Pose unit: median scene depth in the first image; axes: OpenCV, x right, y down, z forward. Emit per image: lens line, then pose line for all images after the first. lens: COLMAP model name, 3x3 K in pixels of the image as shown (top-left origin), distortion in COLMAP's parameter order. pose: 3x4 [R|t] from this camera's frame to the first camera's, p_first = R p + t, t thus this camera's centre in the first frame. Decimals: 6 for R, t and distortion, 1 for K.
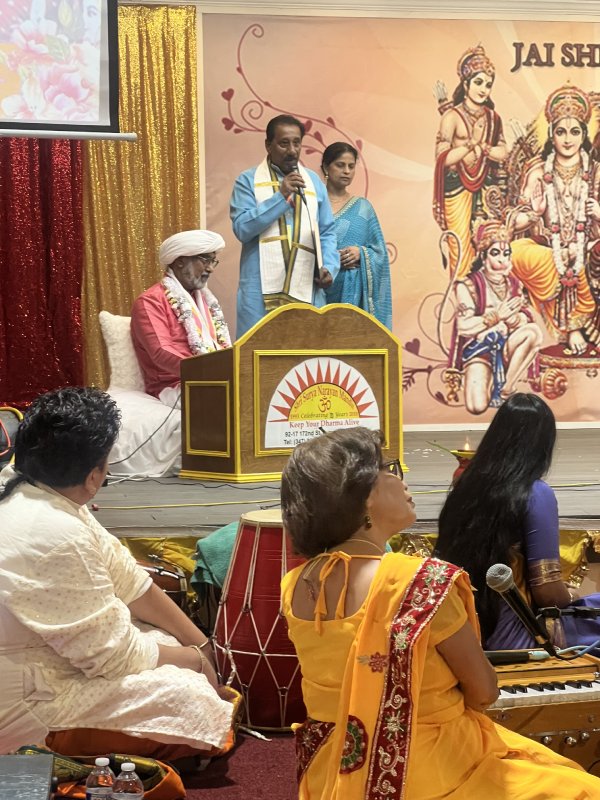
lens RADIAL K [[1759.9, 0, 300.0], [0, 1759.9, 400.0], [0, 0, 1]] dist [0.104453, 0.889137]
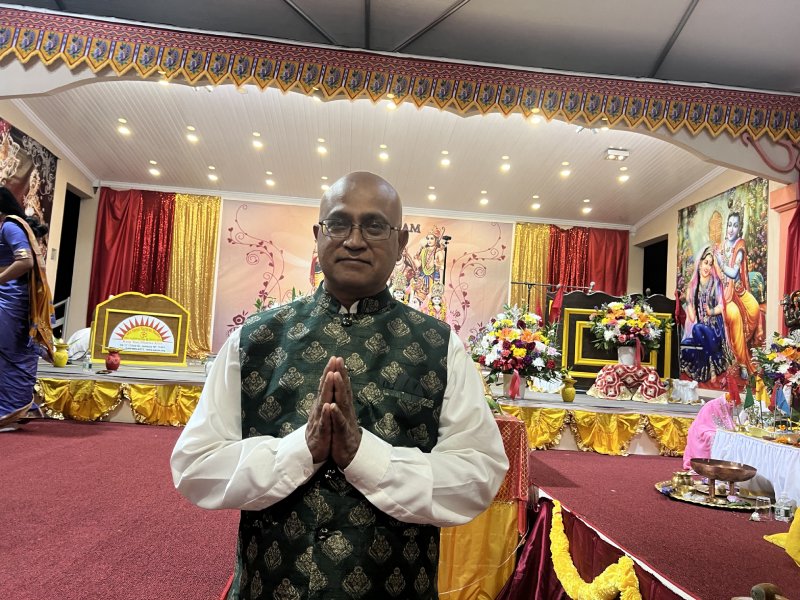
lens RADIAL K [[596.6, 0, 402.1], [0, 596.6, 305.6], [0, 0, 1]] dist [0.047720, -0.055244]
pose [[0.990643, 0.063907, -0.120593, 0.318377], [-0.077485, 0.990741, -0.111486, 0.018644], [0.112352, 0.119787, 0.986422, 0.155892]]
